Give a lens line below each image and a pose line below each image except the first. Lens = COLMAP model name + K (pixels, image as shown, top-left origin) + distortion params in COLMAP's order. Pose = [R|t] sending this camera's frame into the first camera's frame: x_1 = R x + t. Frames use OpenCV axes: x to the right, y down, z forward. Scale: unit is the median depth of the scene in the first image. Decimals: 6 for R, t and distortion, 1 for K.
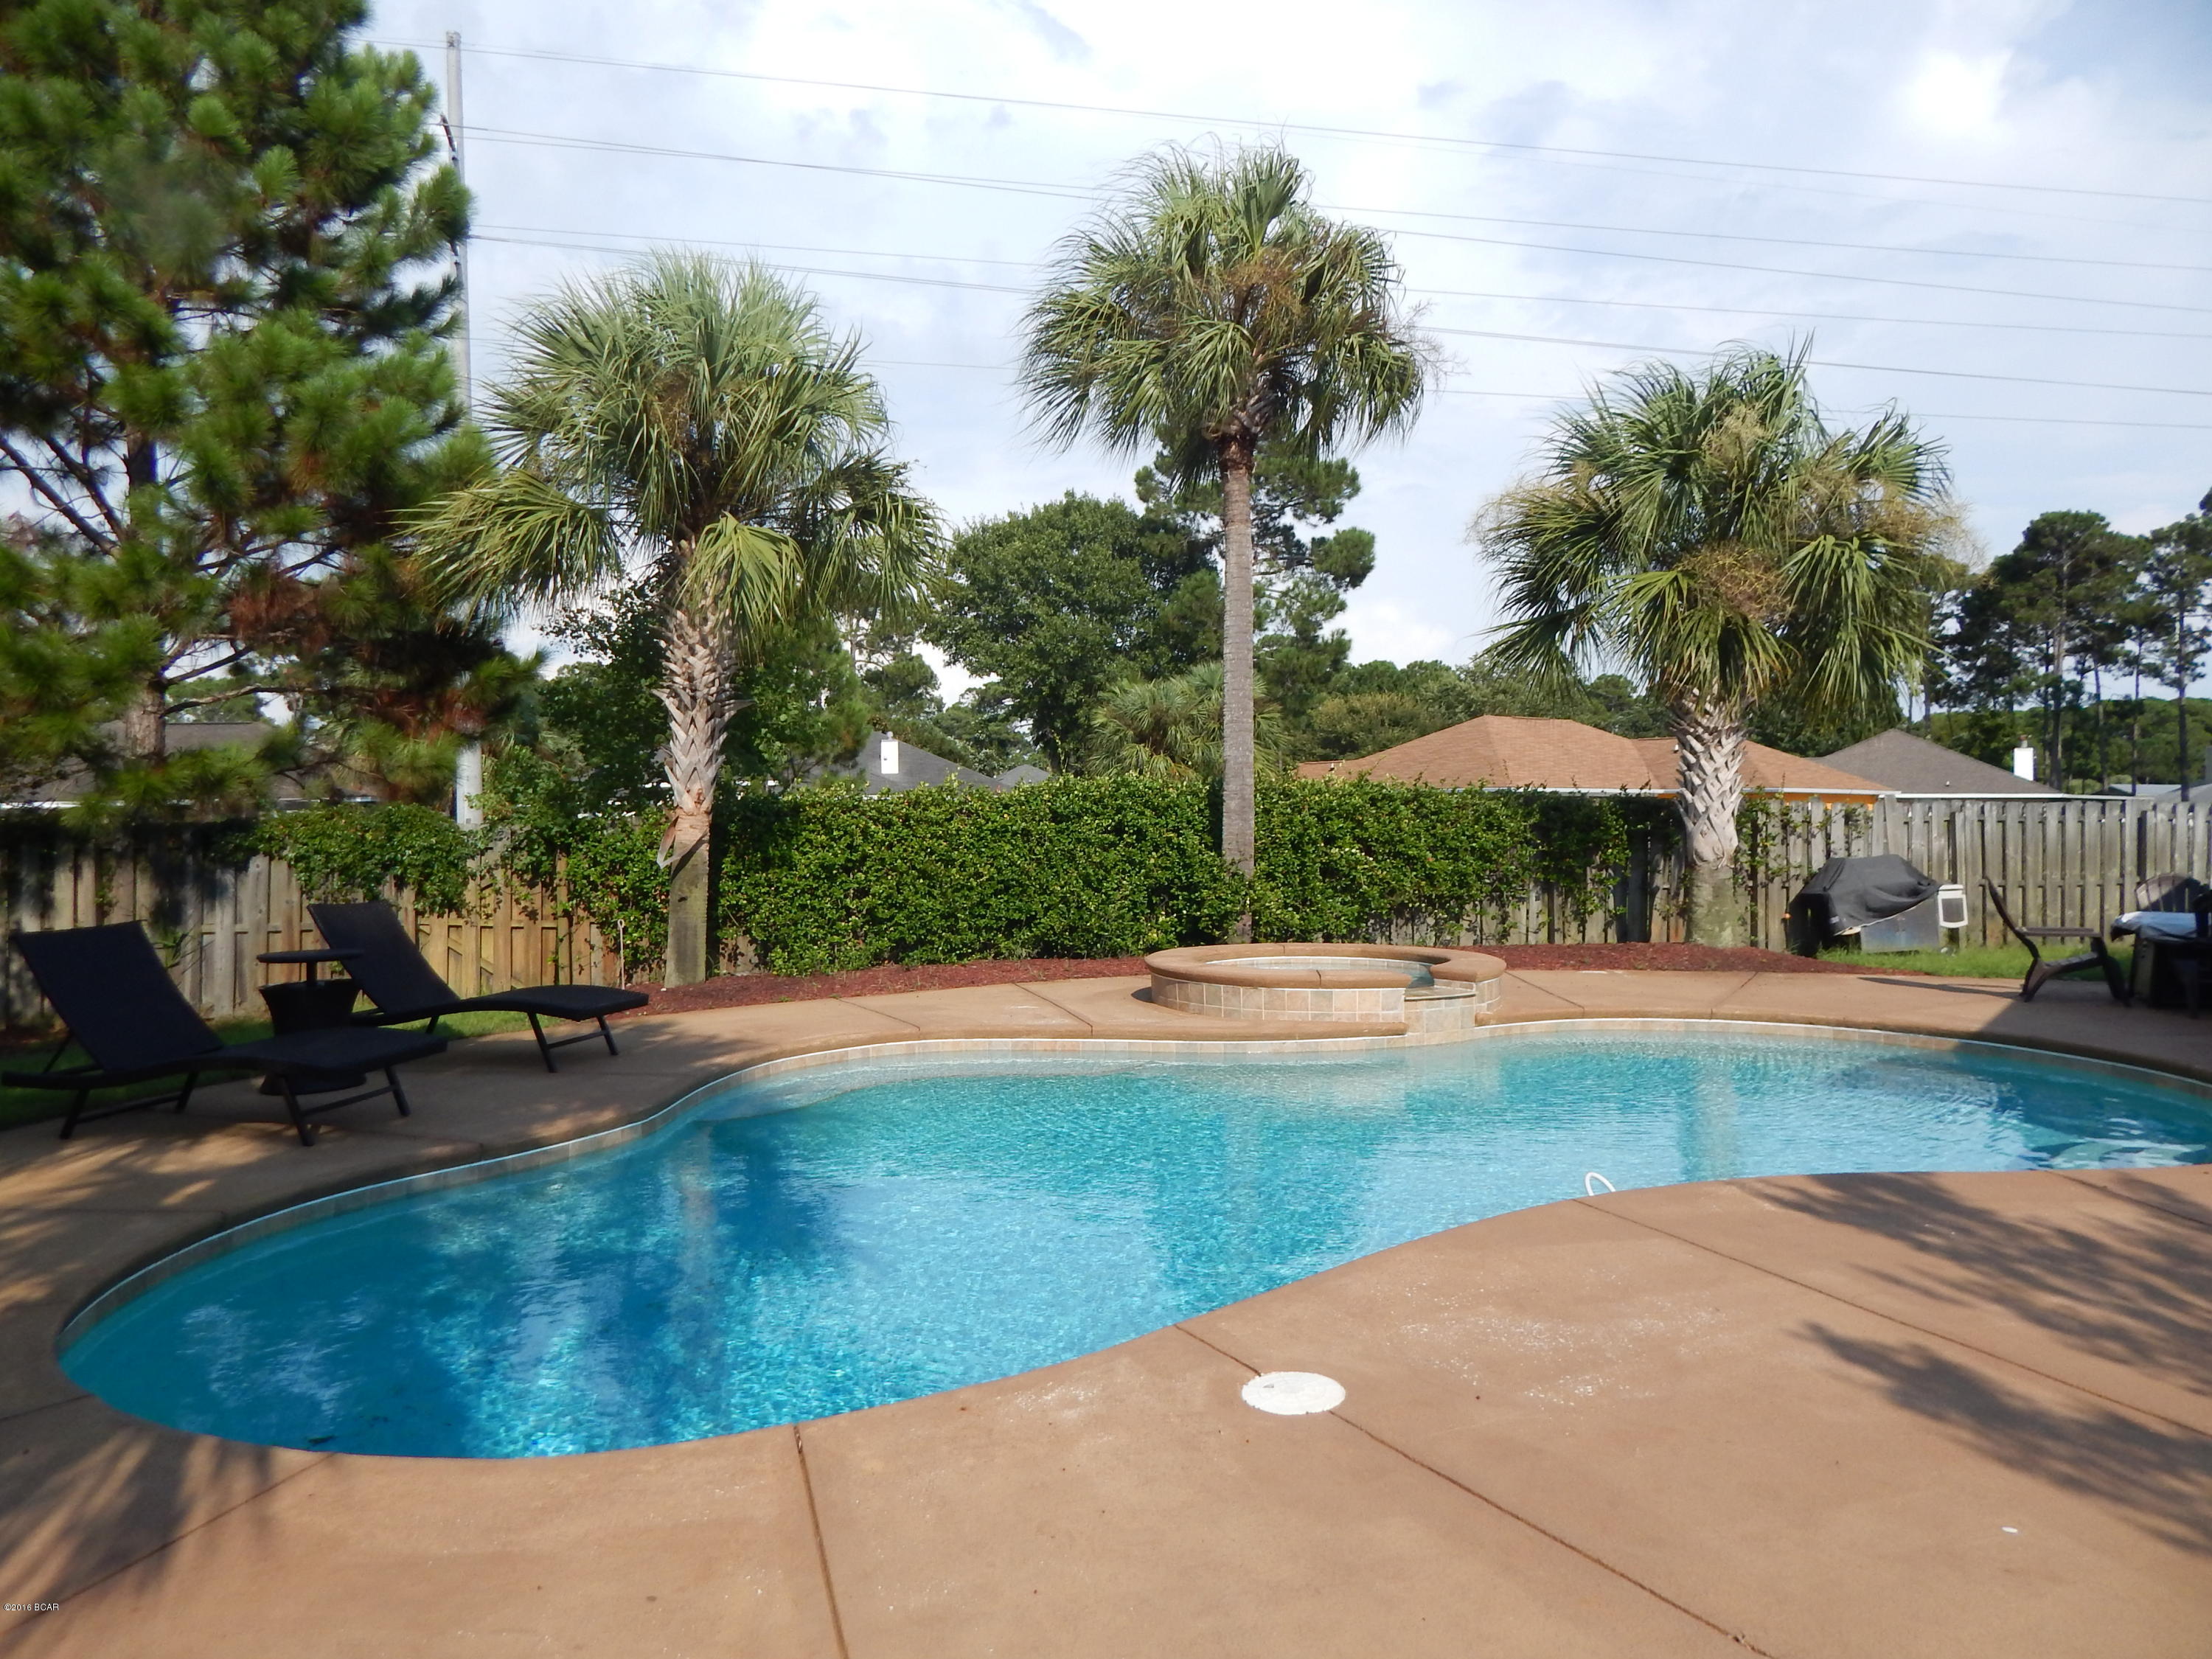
lens RADIAL K [[1601.5, 0, 1099.9], [0, 1601.5, 819.0], [0, 0, 1]] dist [0.050050, 0.017239]
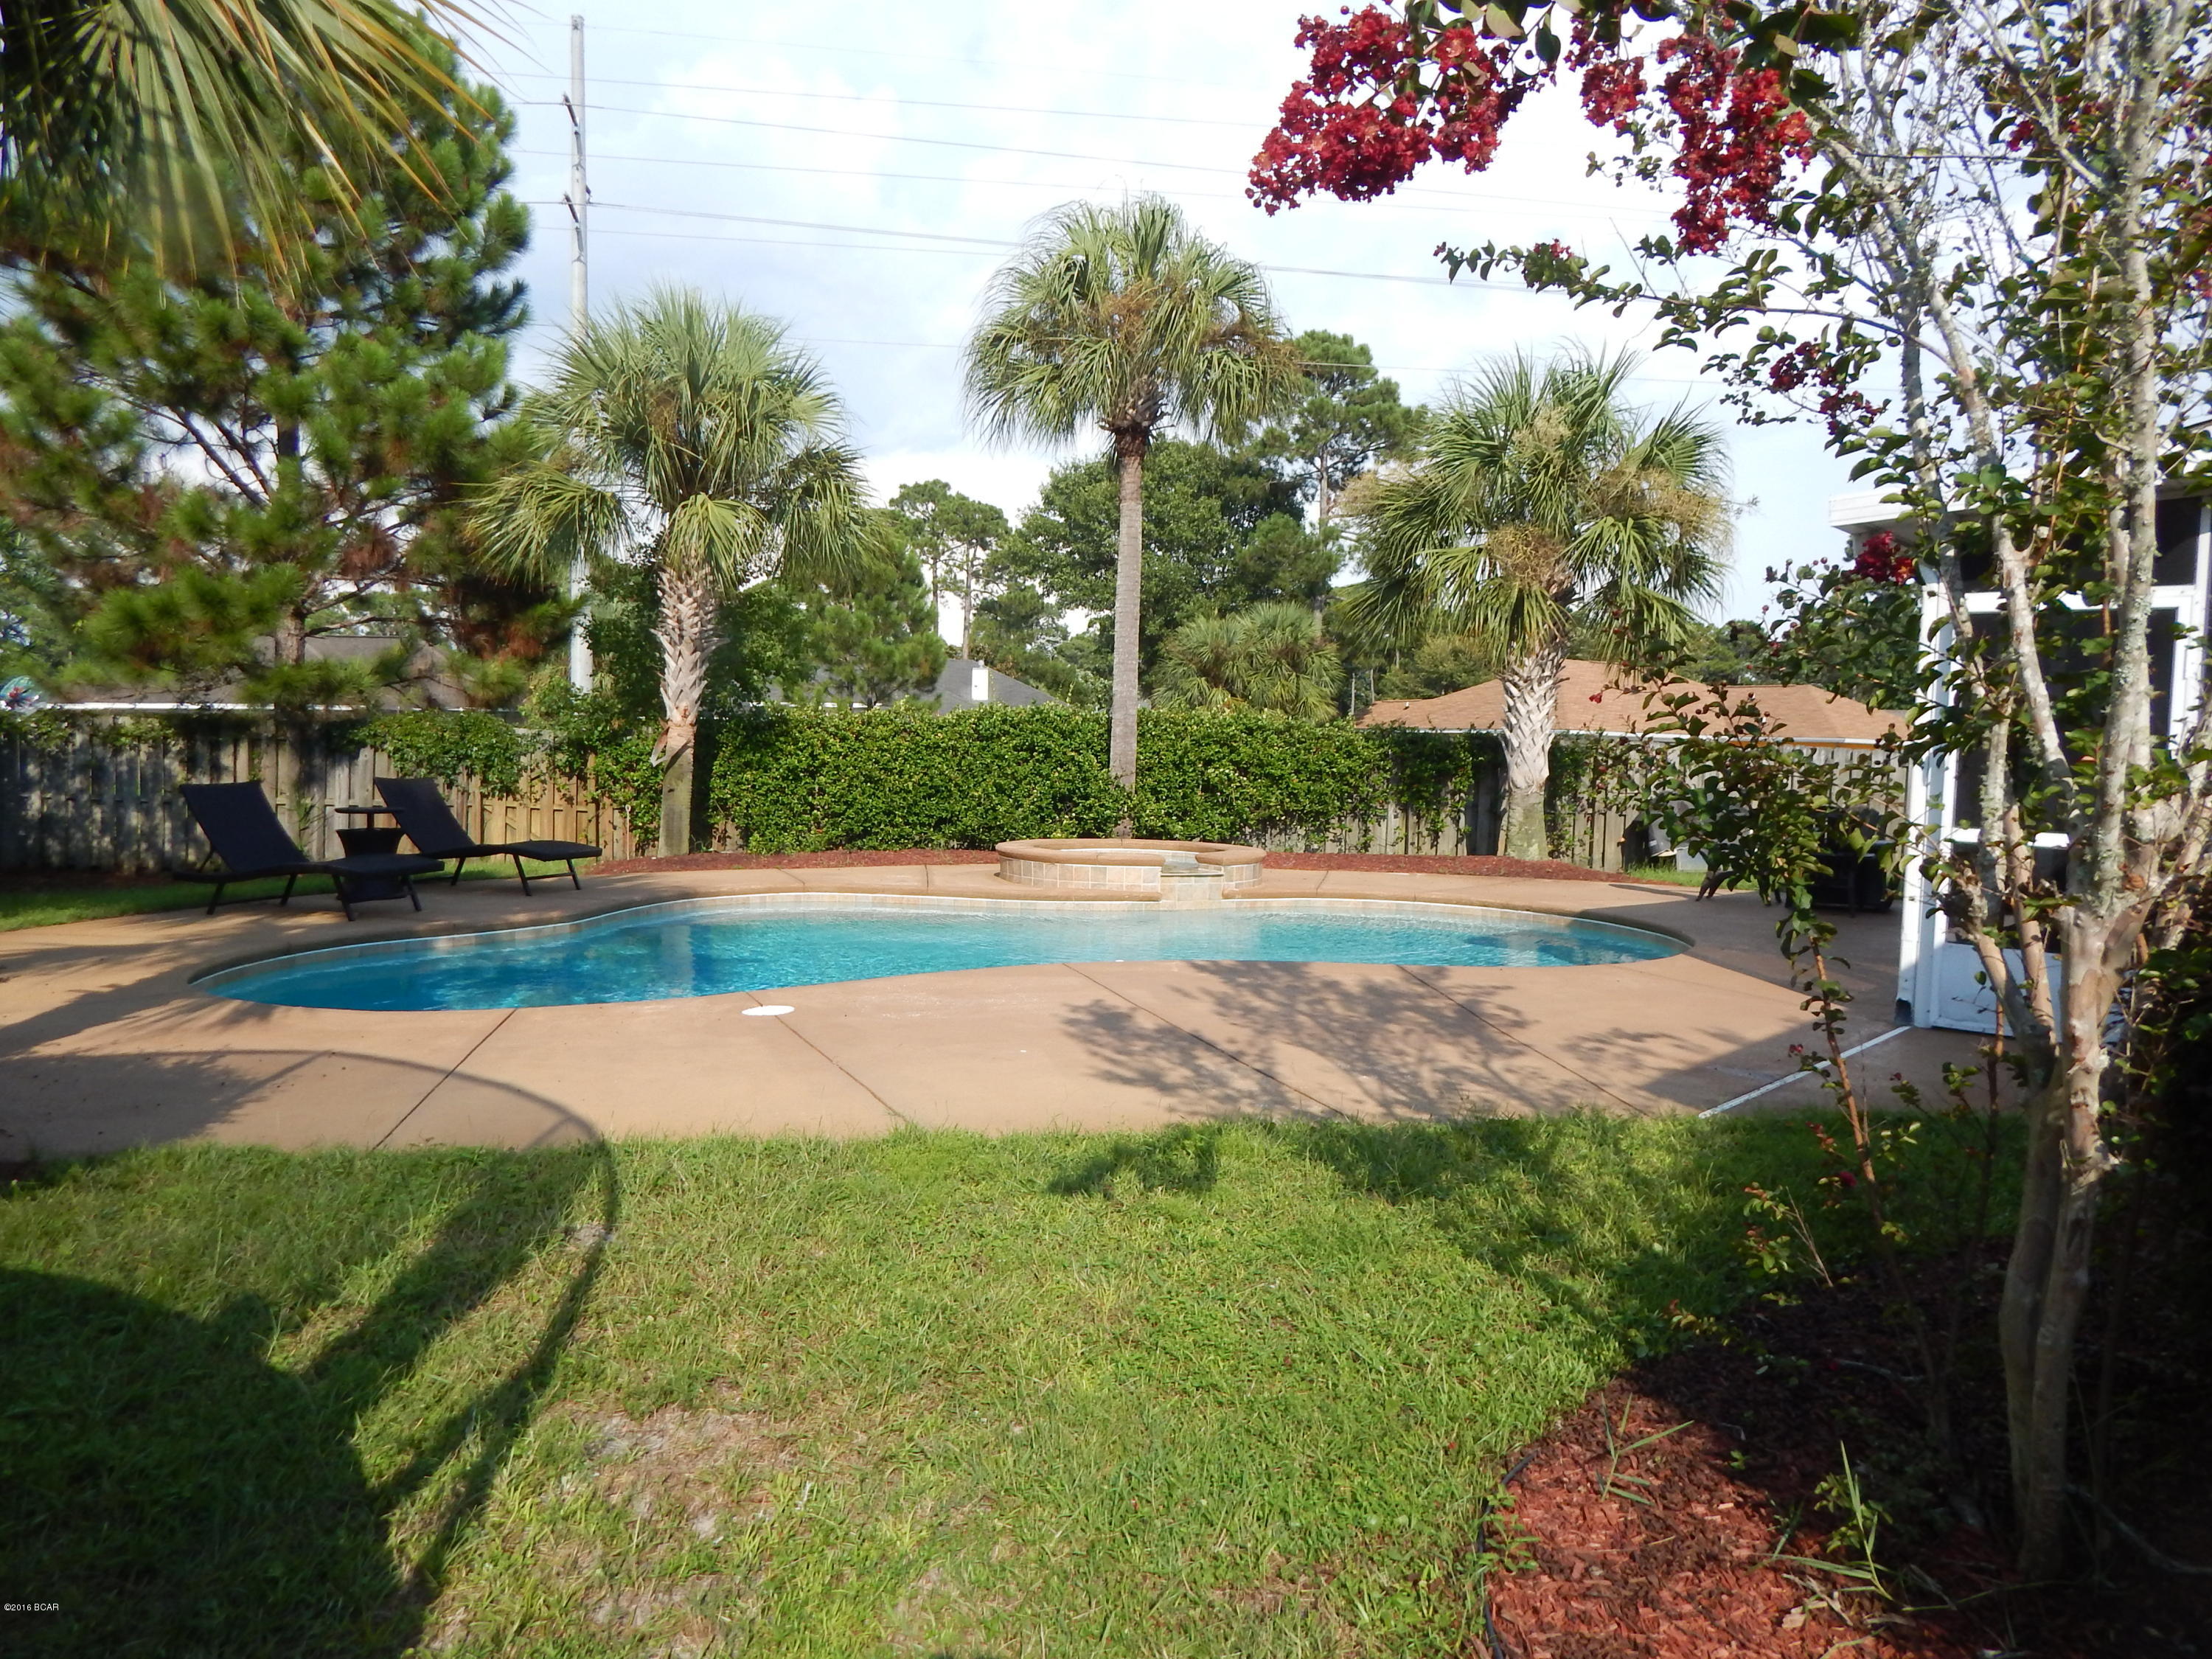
lens RADIAL K [[1601.5, 0, 1098.9], [0, 1601.5, 830.1], [0, 0, 1]] dist [0.050050, 0.017239]
pose [[0.995667, 0.032692, -0.087052, 0.176502], [-0.028285, 0.998278, 0.051393, 0.004653], [0.088583, -0.048708, 0.994877, -0.237927]]
